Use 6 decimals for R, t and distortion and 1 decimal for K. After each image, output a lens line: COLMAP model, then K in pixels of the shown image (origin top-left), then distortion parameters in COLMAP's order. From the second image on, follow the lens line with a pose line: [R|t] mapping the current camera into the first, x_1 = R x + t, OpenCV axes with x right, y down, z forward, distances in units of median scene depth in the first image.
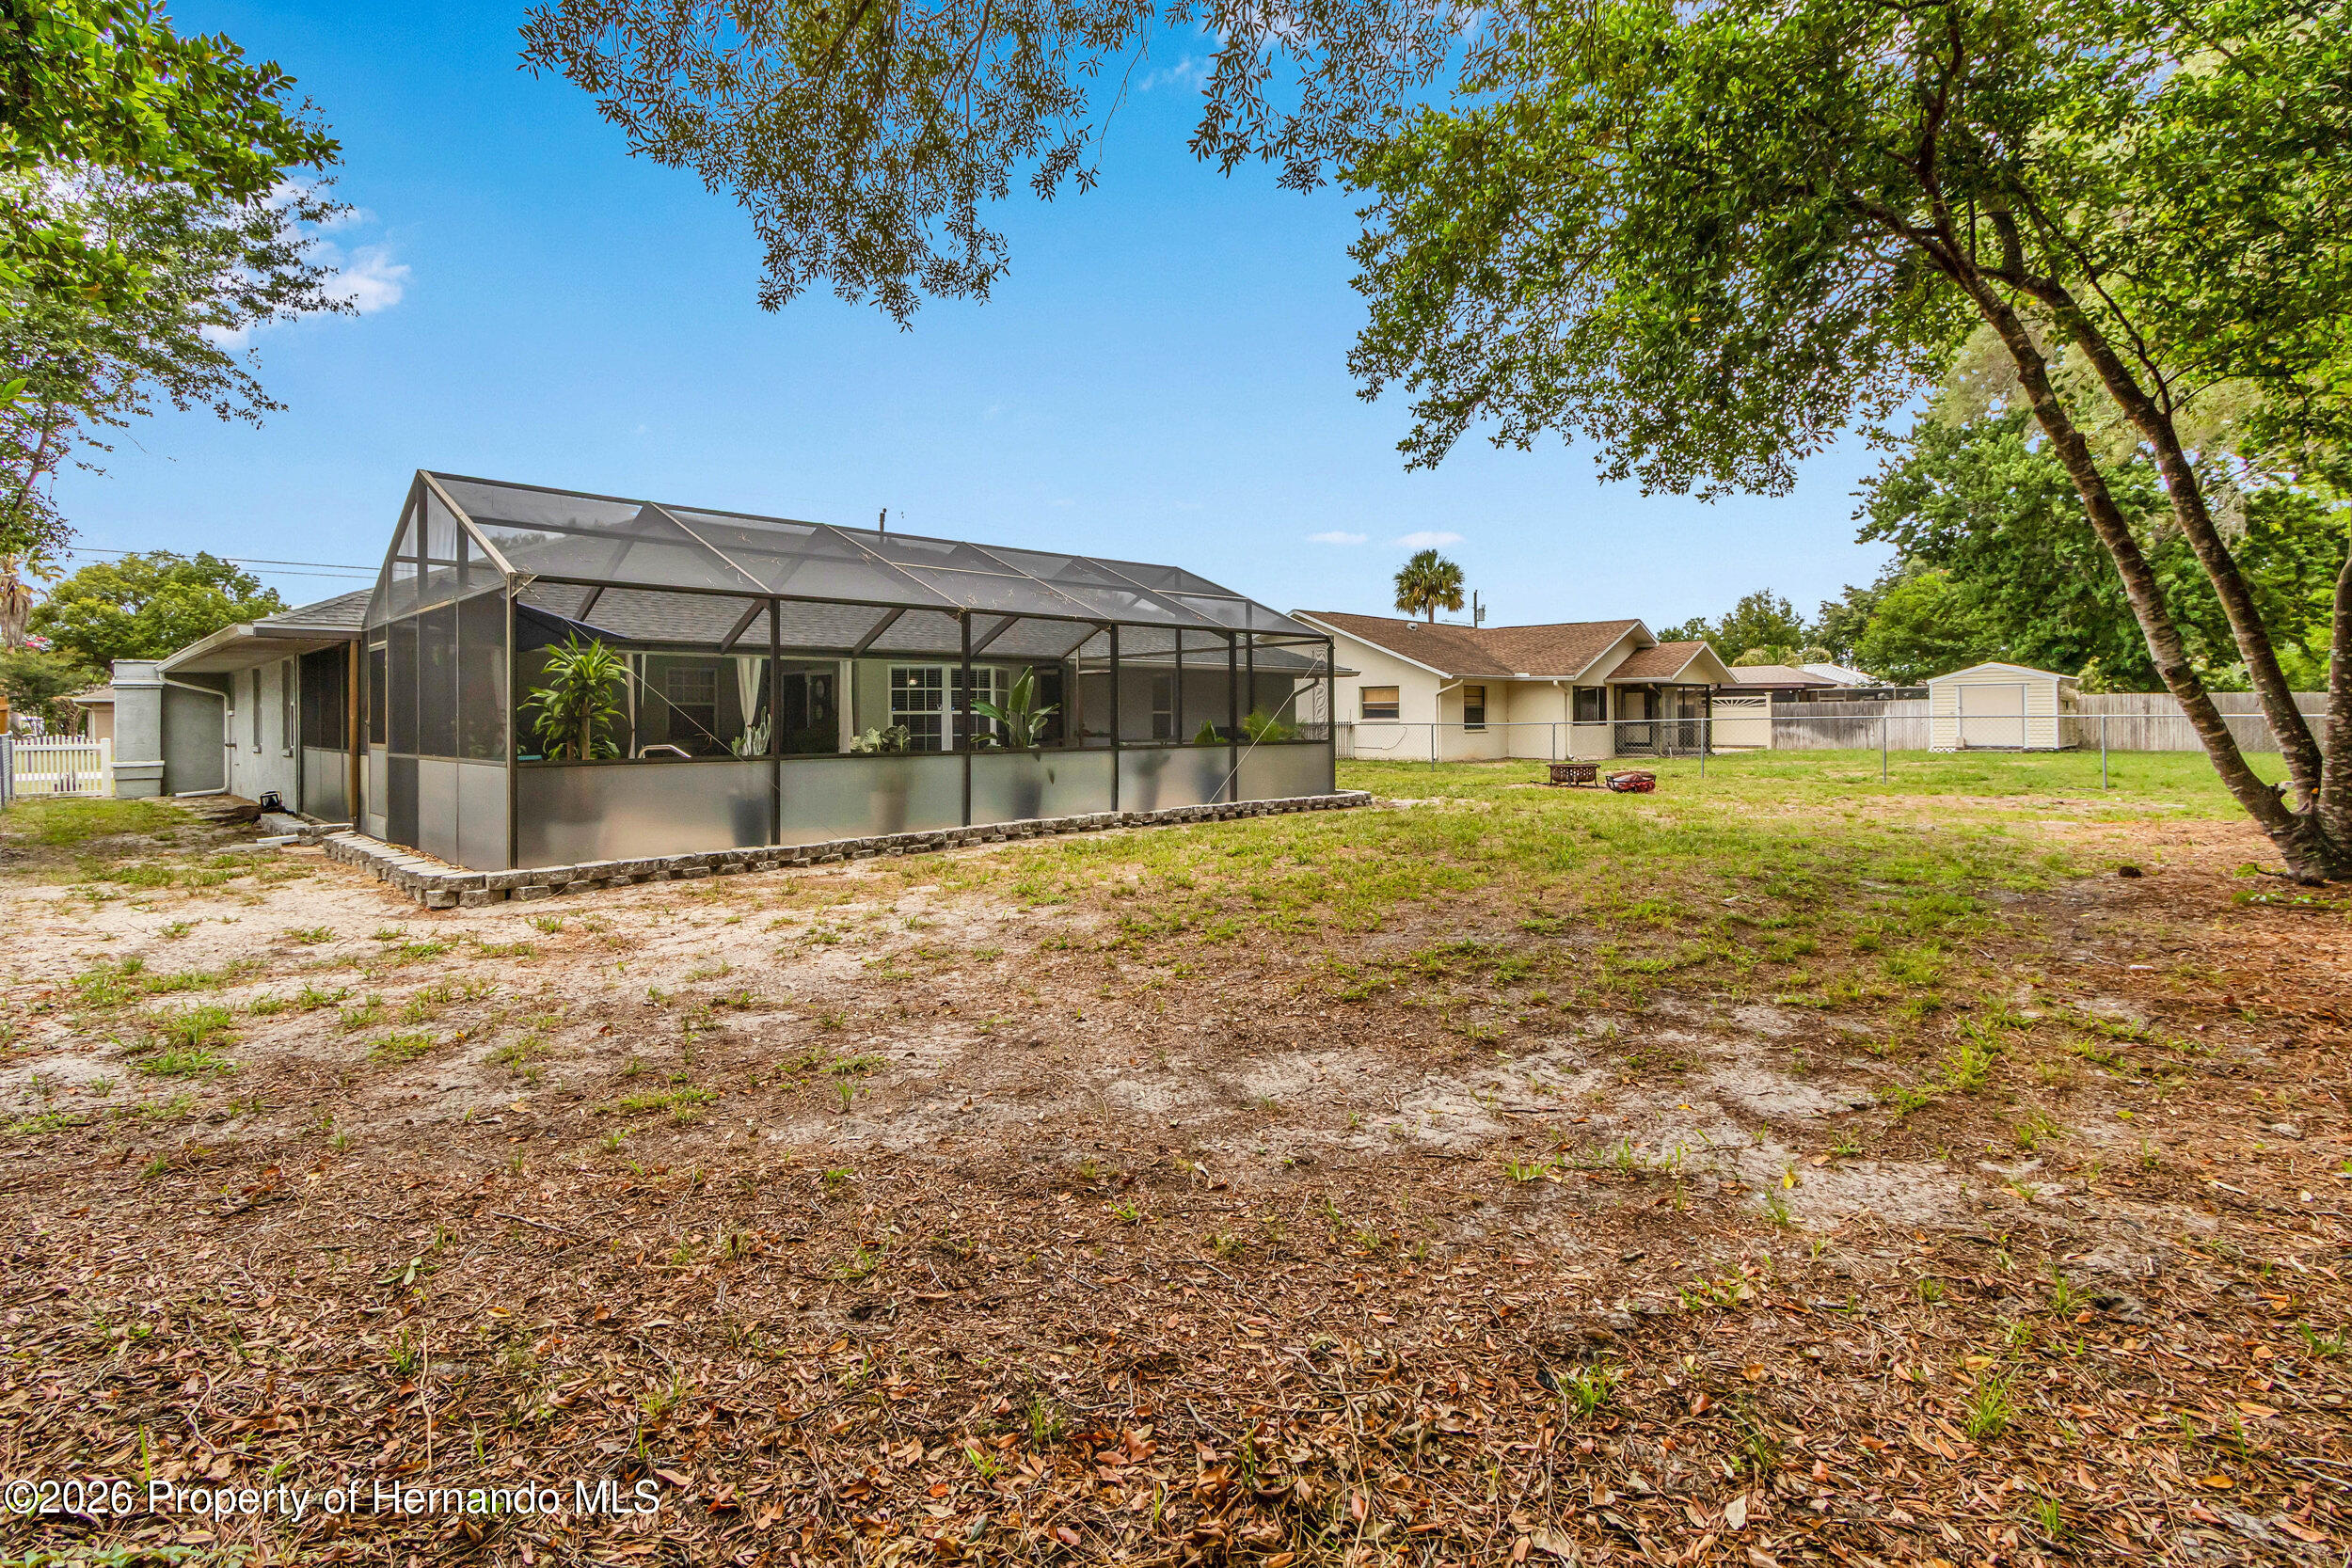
lens RADIAL K [[1150.3, 0, 1162.9], [0, 1150.3, 741.1], [0, 0, 1]] dist [0.001229, 0.000117]
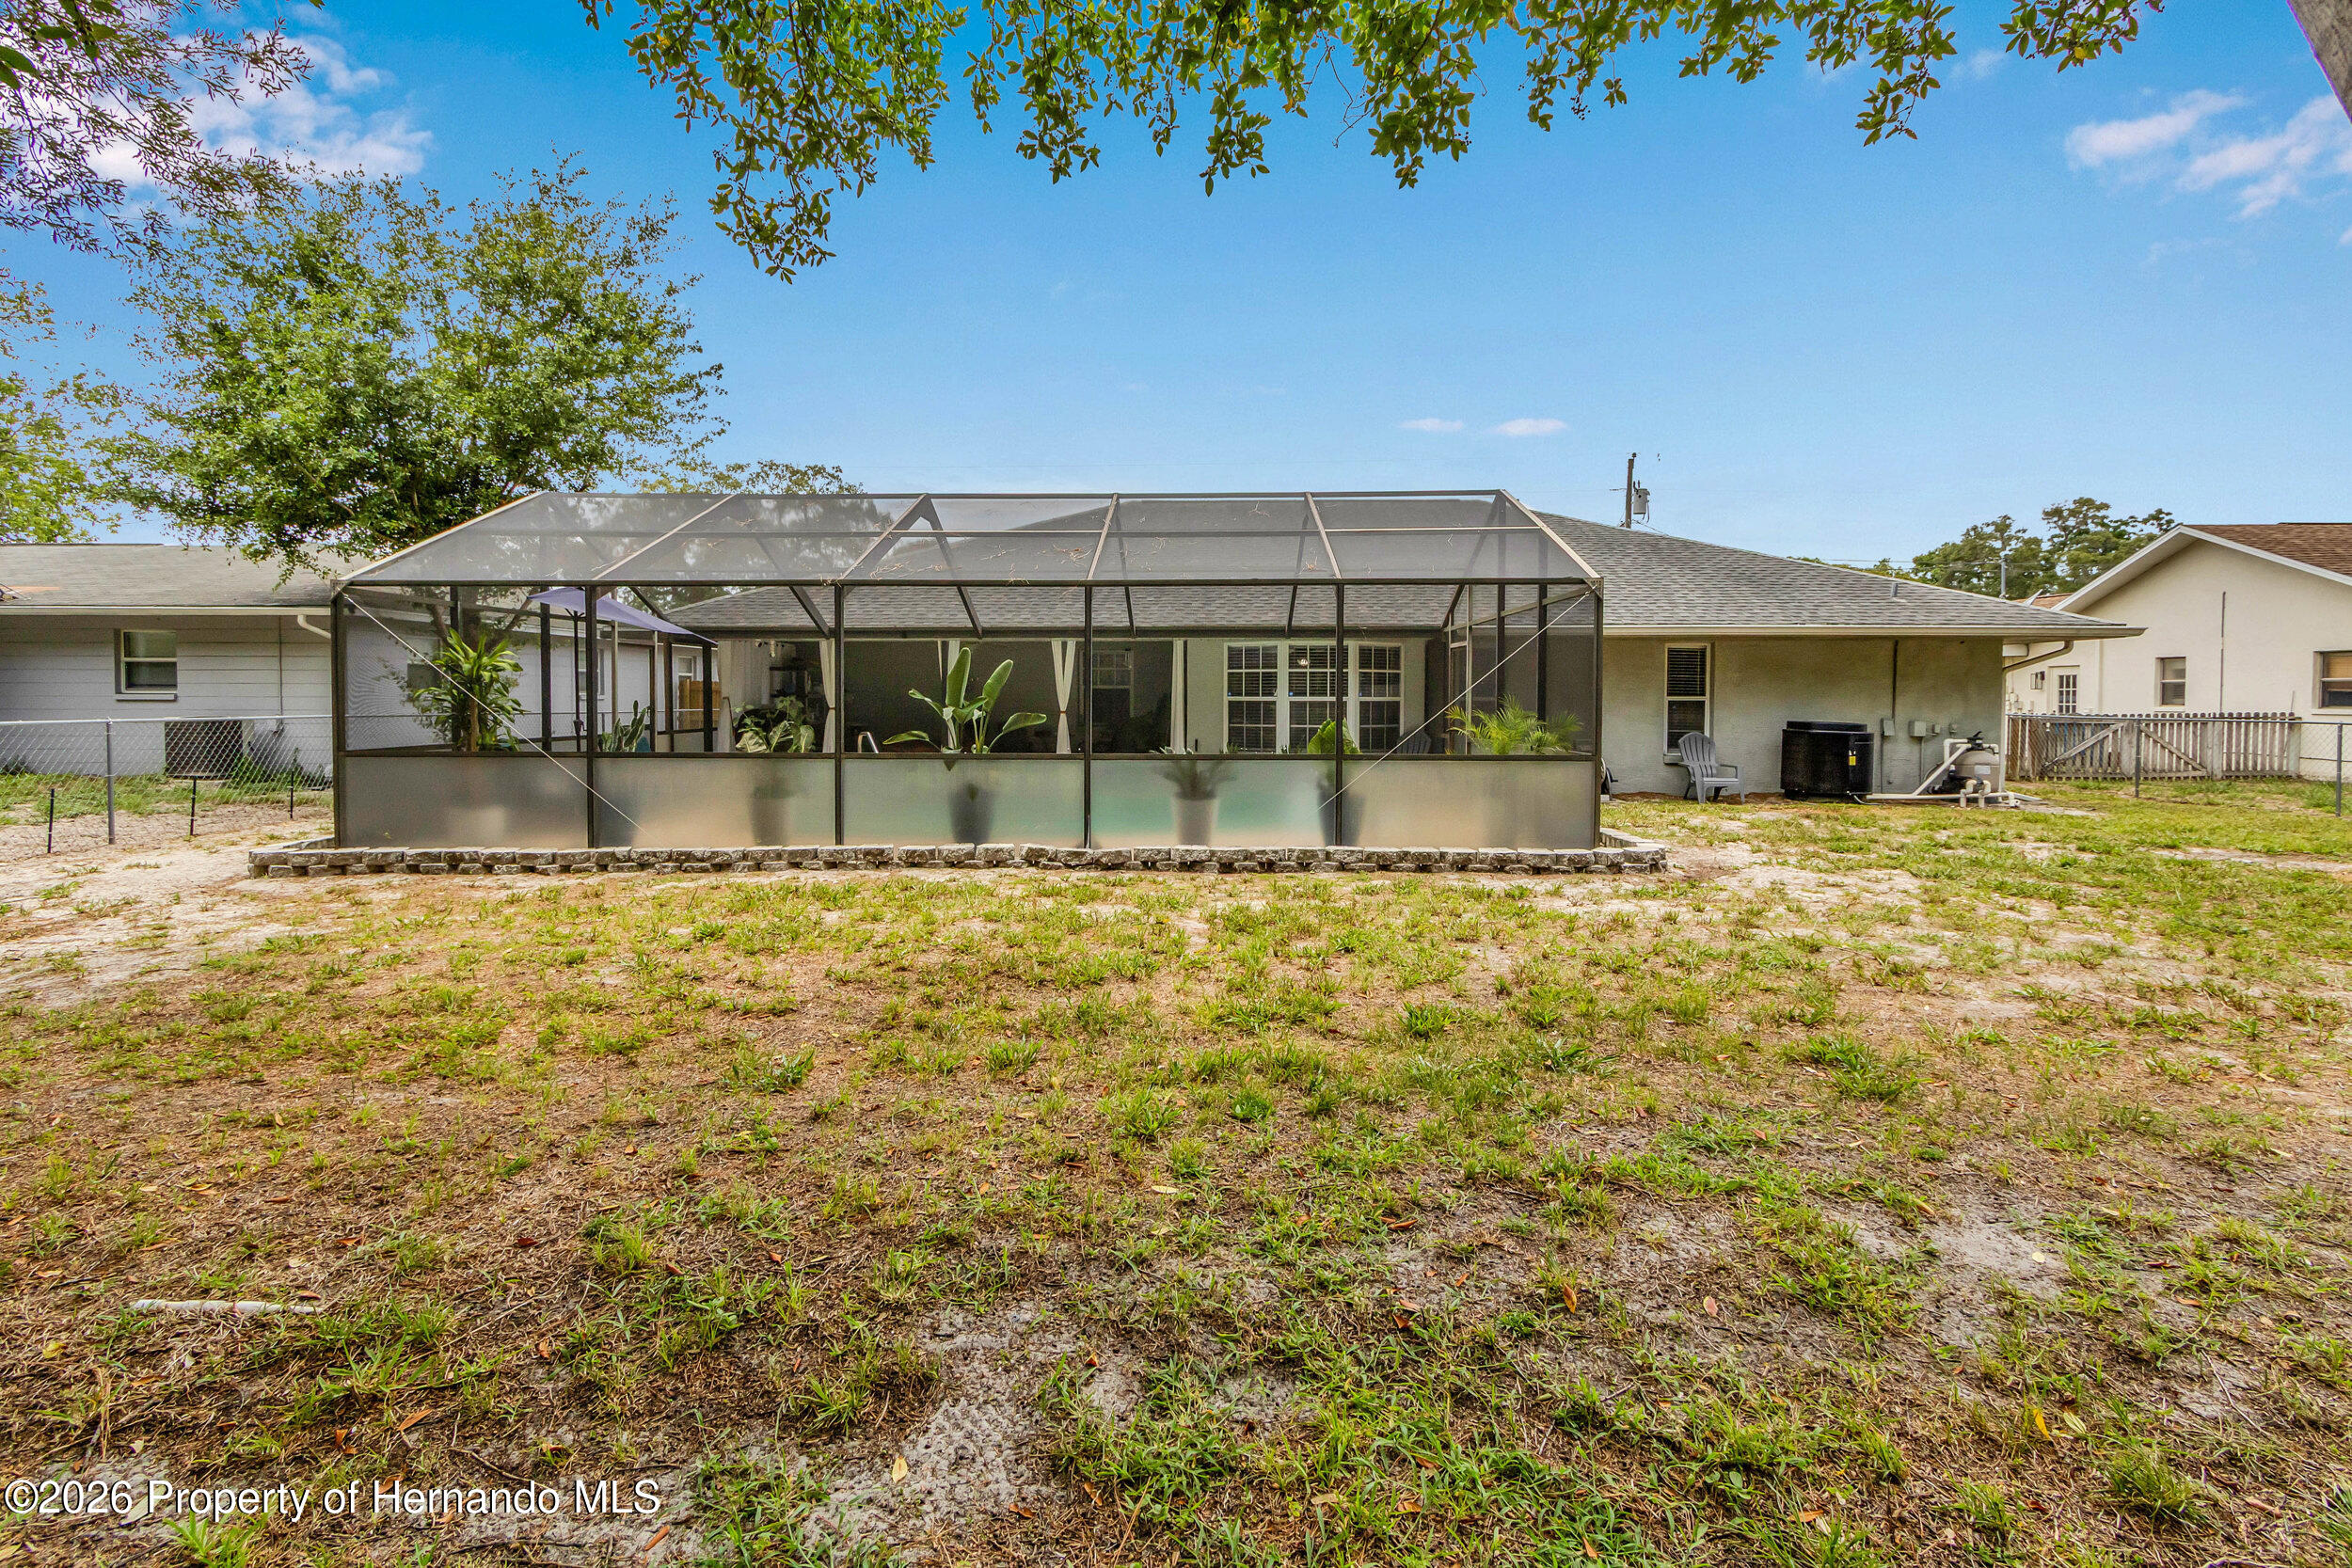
lens RADIAL K [[1150.3, 0, 1162.9], [0, 1150.3, 741.1], [0, 0, 1]] dist [0.001229, 0.000117]
pose [[0.679810, 0.033894, -0.732605, 0.479108], [-0.018380, 0.999405, 0.029182, -0.023087], [0.733158, -0.006373, 0.680028, 0.506376]]
